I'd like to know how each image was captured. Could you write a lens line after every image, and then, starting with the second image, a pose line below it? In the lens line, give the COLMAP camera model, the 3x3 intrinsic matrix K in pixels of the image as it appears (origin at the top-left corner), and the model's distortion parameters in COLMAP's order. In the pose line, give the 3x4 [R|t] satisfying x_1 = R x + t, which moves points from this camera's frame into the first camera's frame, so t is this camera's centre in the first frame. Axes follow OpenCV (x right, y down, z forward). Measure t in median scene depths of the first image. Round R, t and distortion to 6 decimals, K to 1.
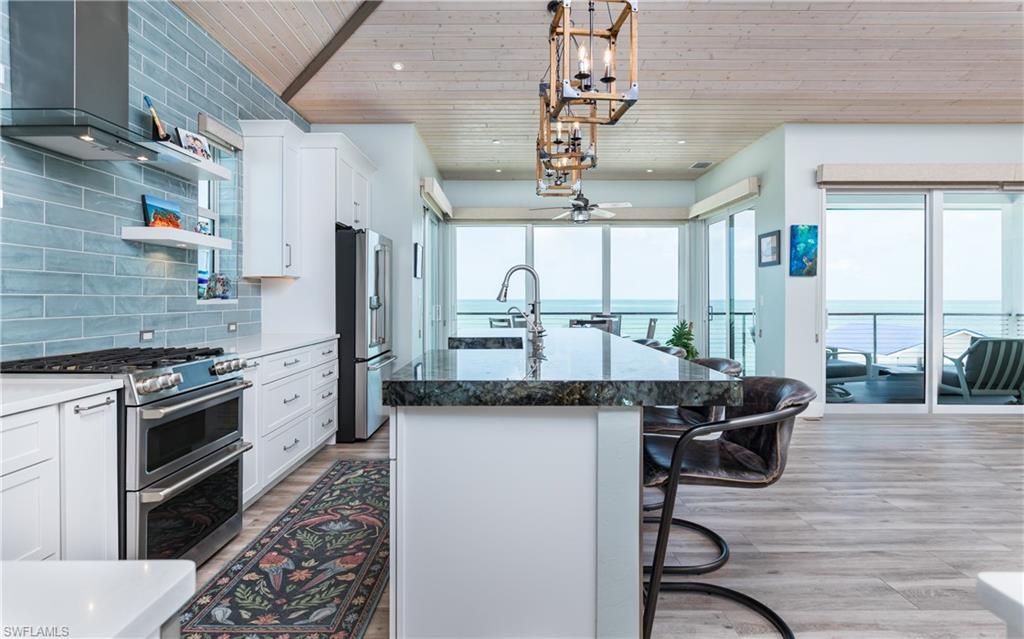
lens RADIAL K [[529.4, 0, 507.6], [0, 529.4, 295.9], [0, 0, 1]] dist [0.002070, 0.000858]
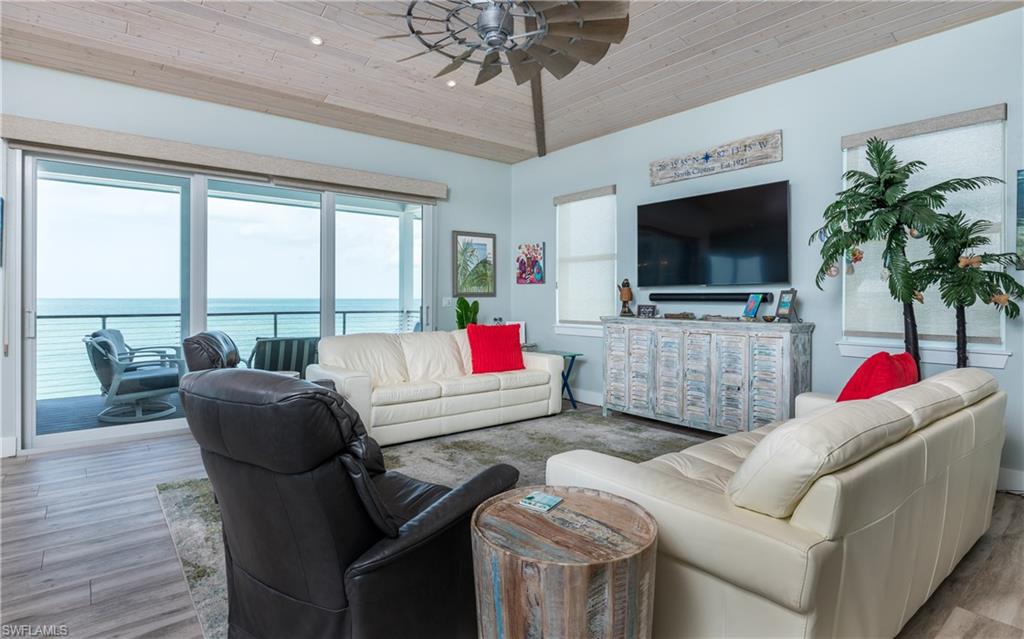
lens RADIAL K [[529.4, 0, 511.5], [0, 529.4, 297.5], [0, 0, 1]] dist [0.002070, 0.000858]
pose [[0.779652, 0.000830, 0.626213, 0.444893], [-0.003047, 0.999992, 0.002468, 0.002193], [-0.626206, -0.003832, 0.779648, -0.012947]]
